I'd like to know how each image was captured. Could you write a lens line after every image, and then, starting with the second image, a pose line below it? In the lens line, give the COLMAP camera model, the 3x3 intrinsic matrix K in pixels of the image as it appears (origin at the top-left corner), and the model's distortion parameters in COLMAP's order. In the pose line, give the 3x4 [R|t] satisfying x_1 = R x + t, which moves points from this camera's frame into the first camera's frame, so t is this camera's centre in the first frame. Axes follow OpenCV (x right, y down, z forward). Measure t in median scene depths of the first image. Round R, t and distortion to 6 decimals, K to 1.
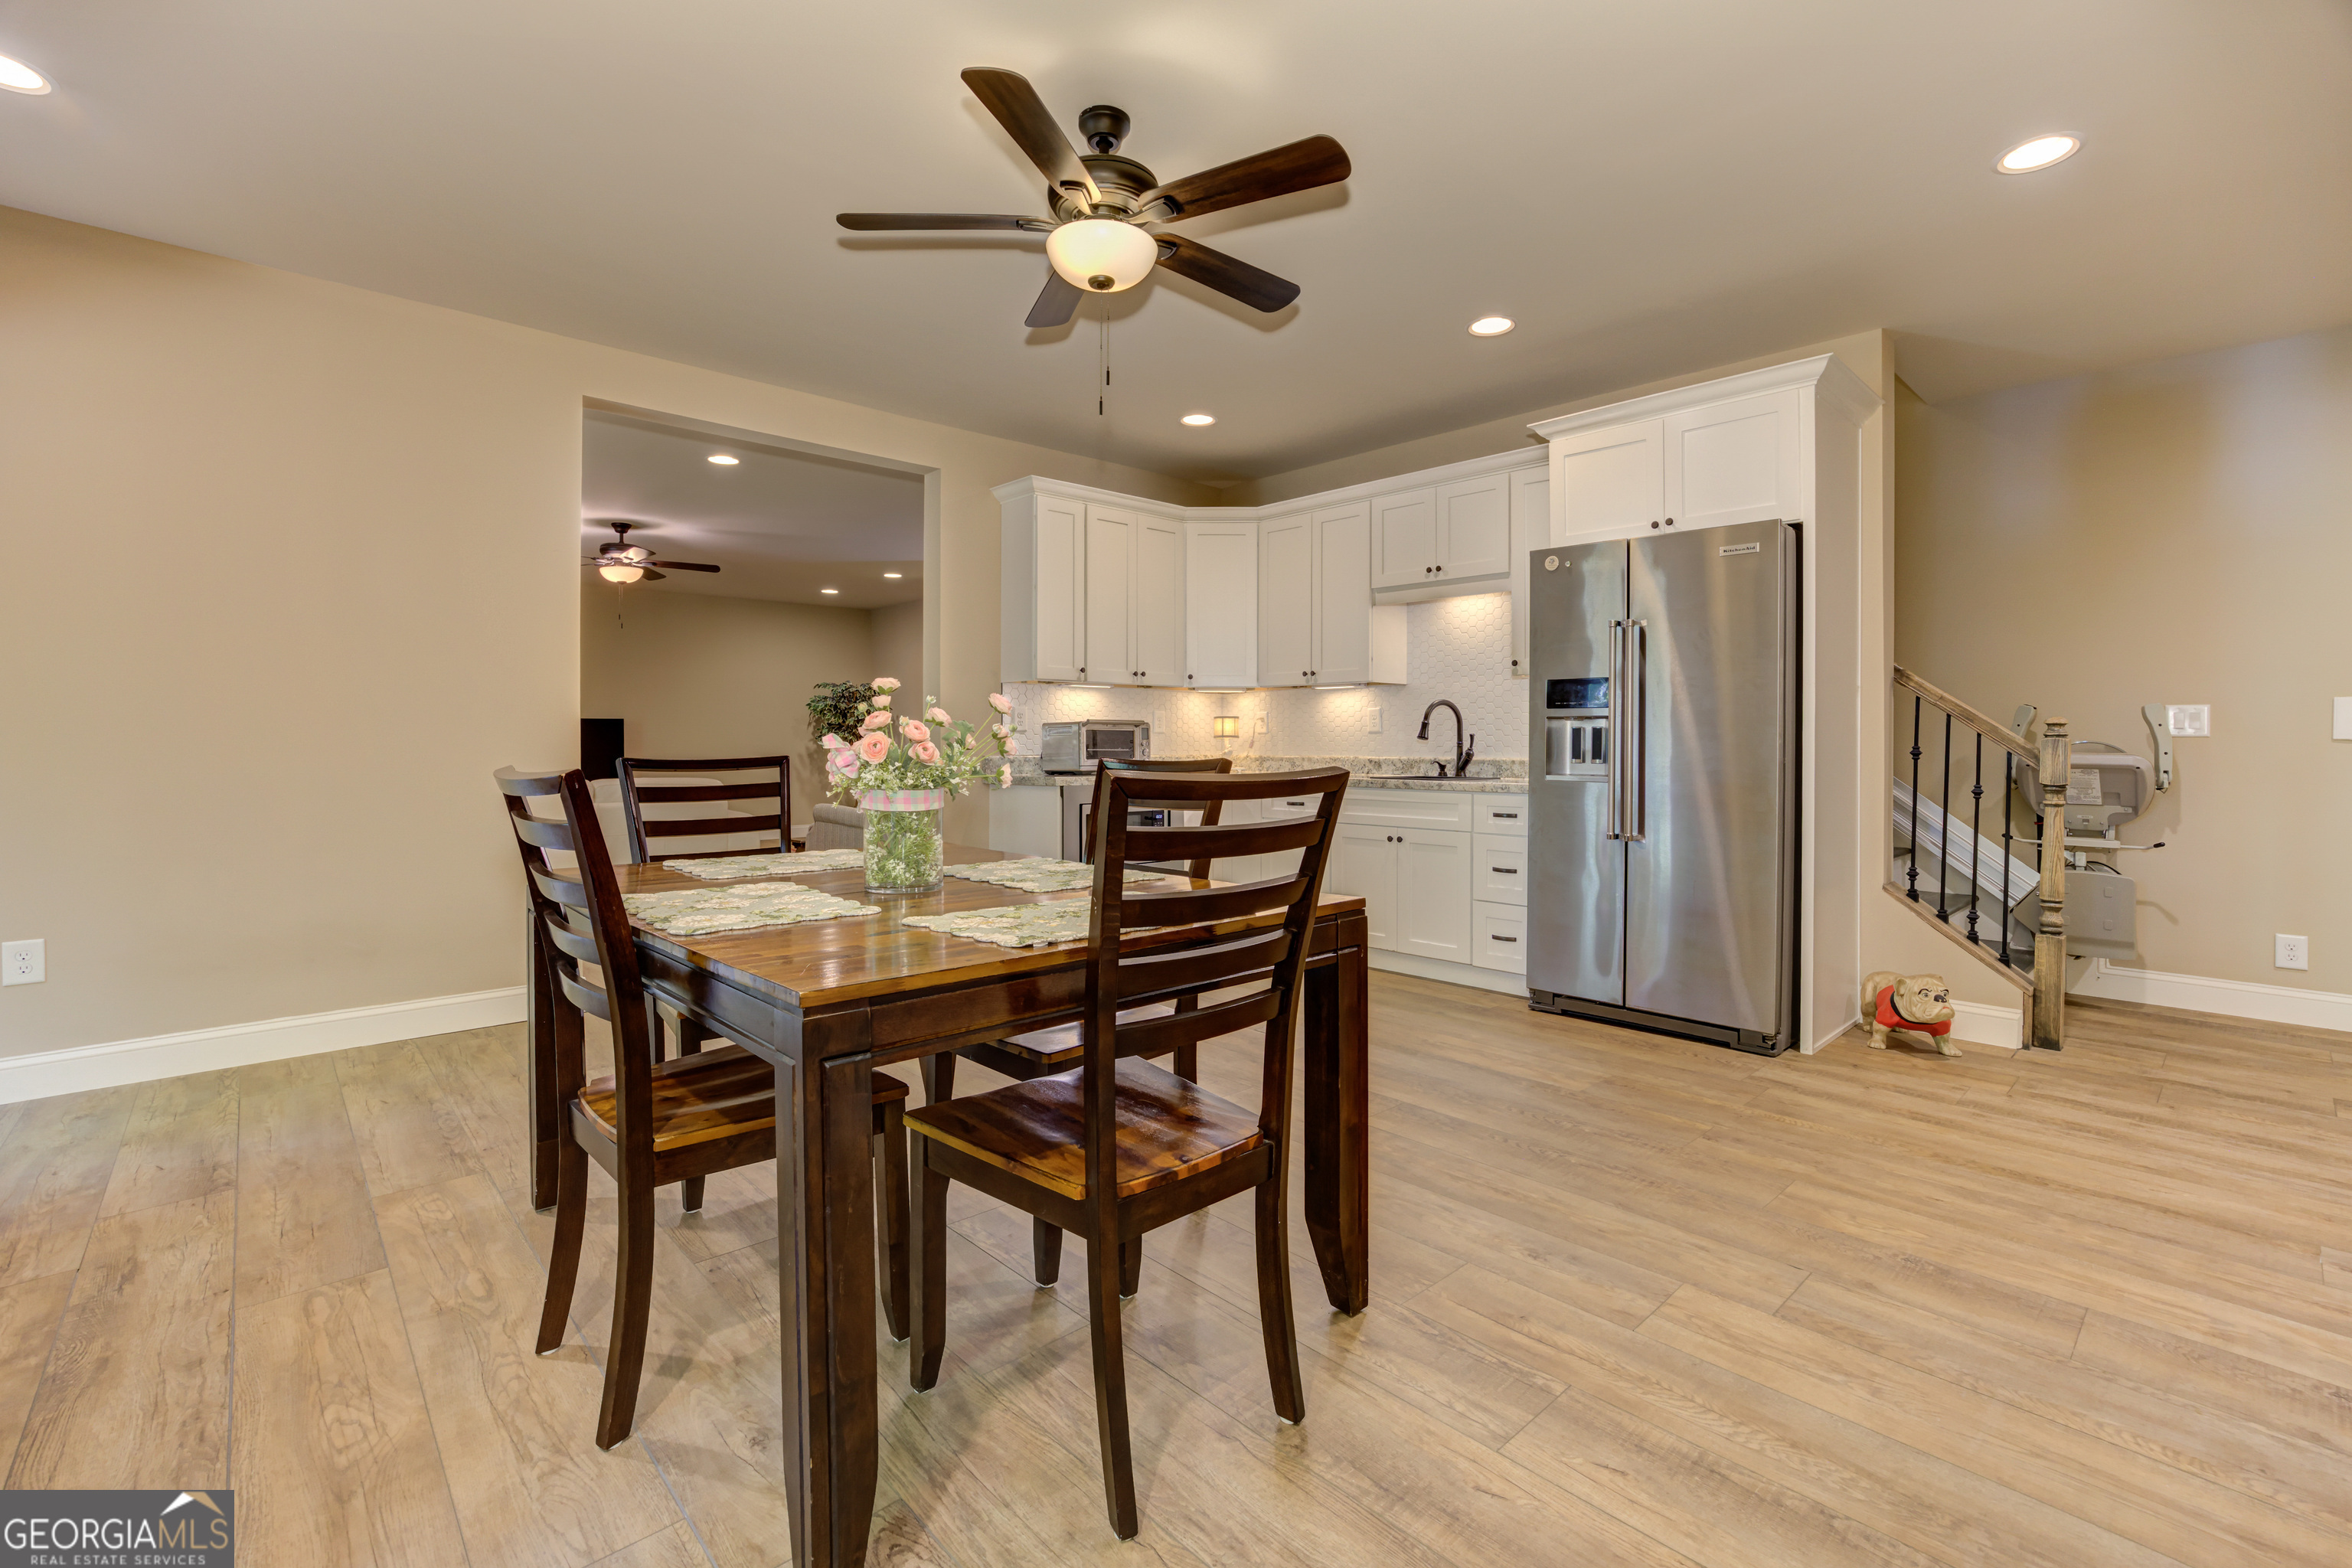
lens RADIAL K [[1052.0, 0, 1171.0], [0, 1052.0, 748.4], [0, 0, 1]] dist [0.000996, 0.000463]
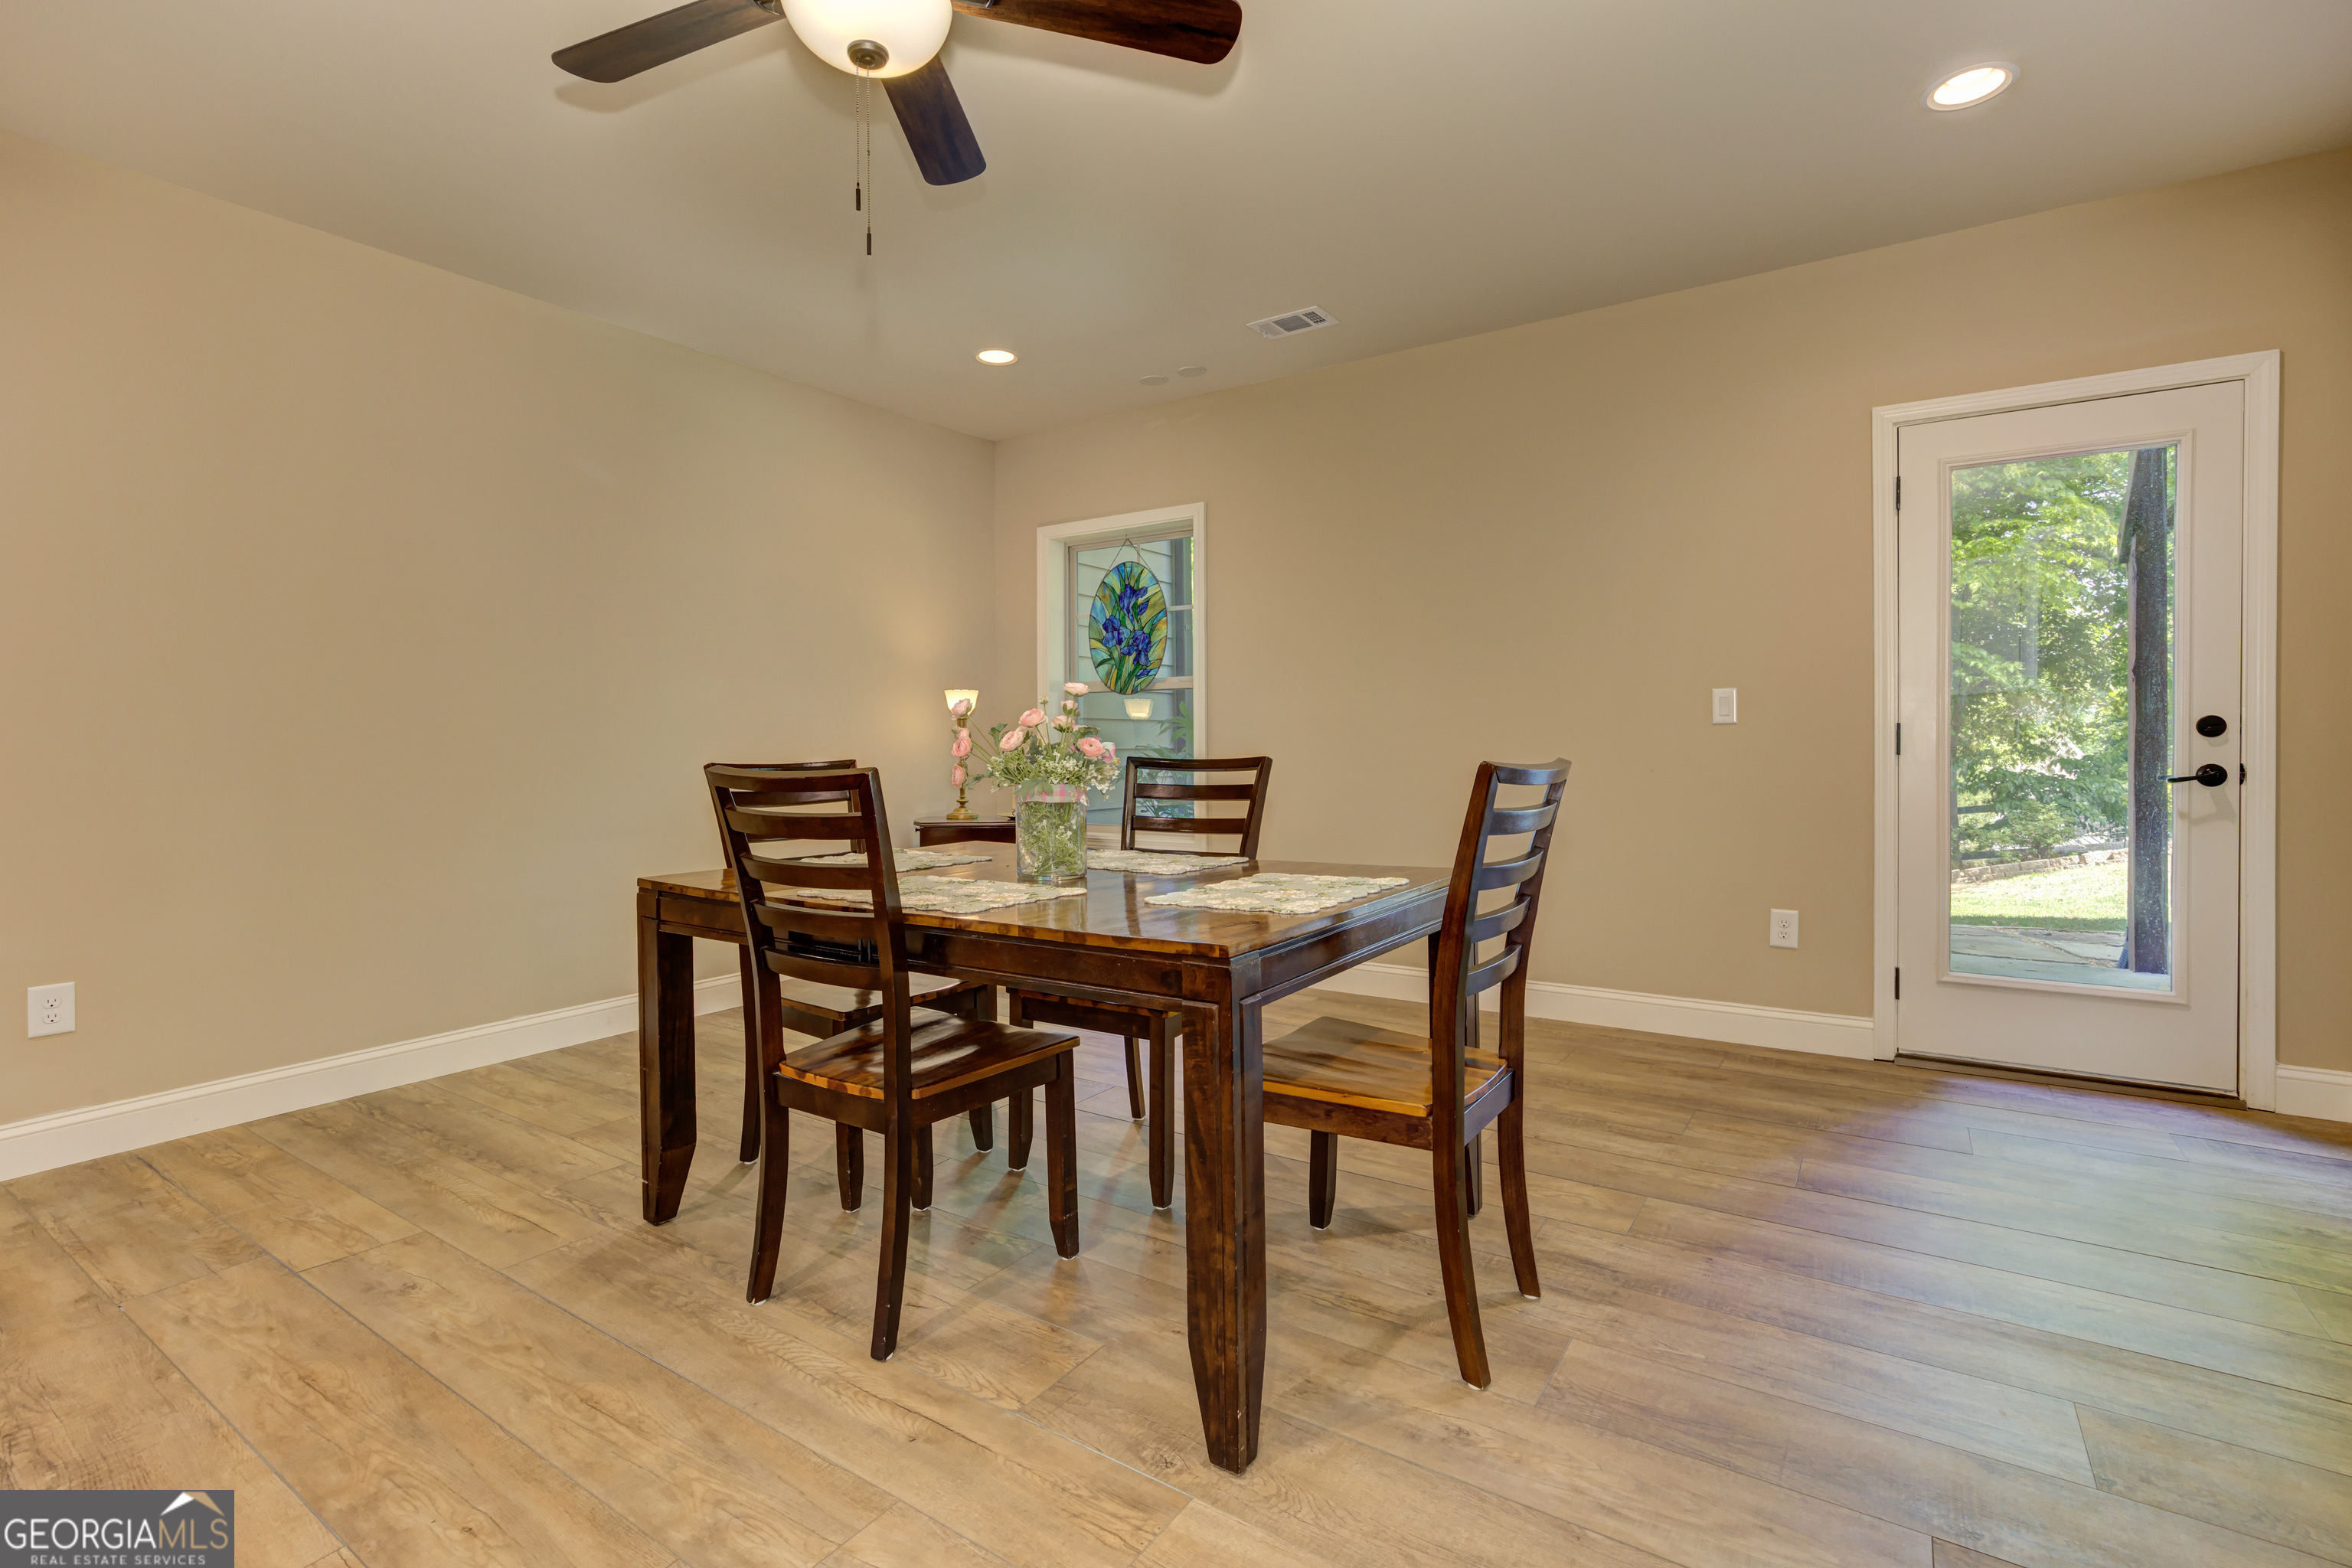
lens RADIAL K [[1081.2, 0, 1178.6], [0, 1081.2, 772.1], [0, 0, 1]] dist [0.001159, 0.000454]
pose [[-0.971831, 0.014713, -0.235221, -0.065521], [0.004975, 0.999108, 0.041940, -0.013261], [0.235628, 0.039588, -0.971037, 1.282372]]
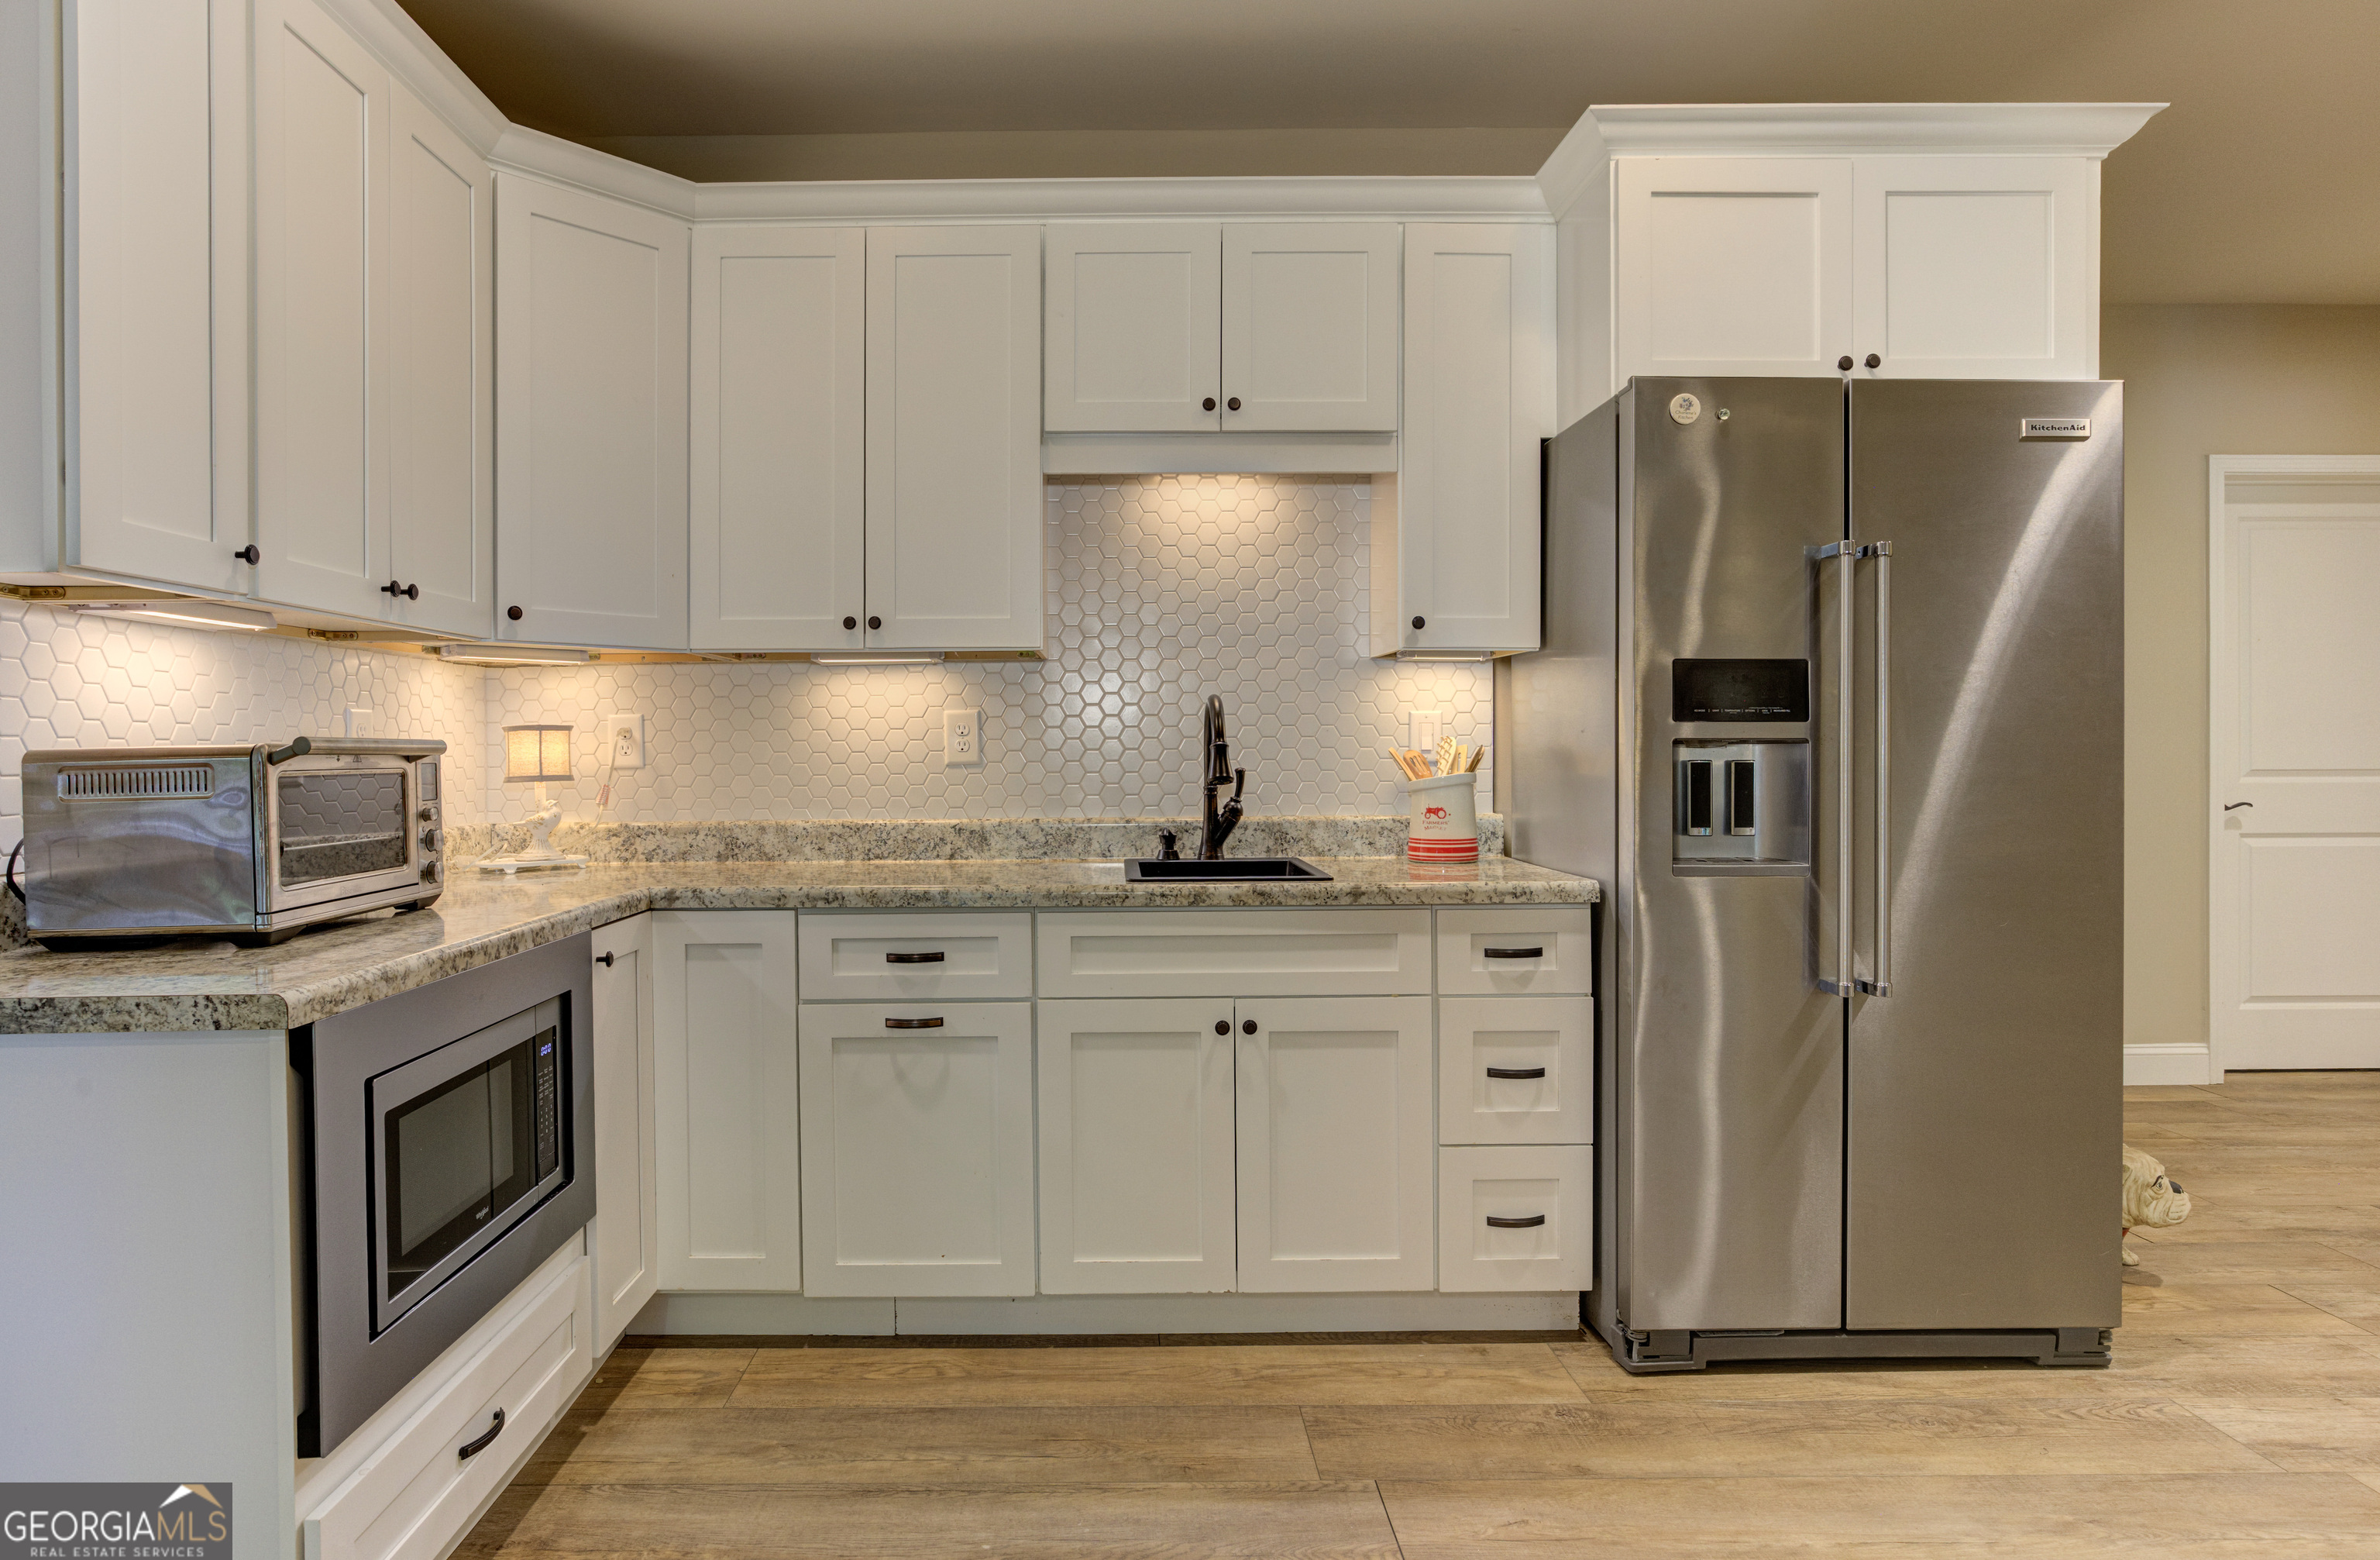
lens RADIAL K [[1297.9, 0, 1125.7], [0, 1297.9, 759.6], [0, 0, 1]] dist [-0.009435, 0.000205]
pose [[0.675930, -0.013471, 0.736843, -0.260665], [0.012315, 0.999900, 0.006983, -0.032434], [-0.736863, 0.004355, 0.676028, 0.917805]]
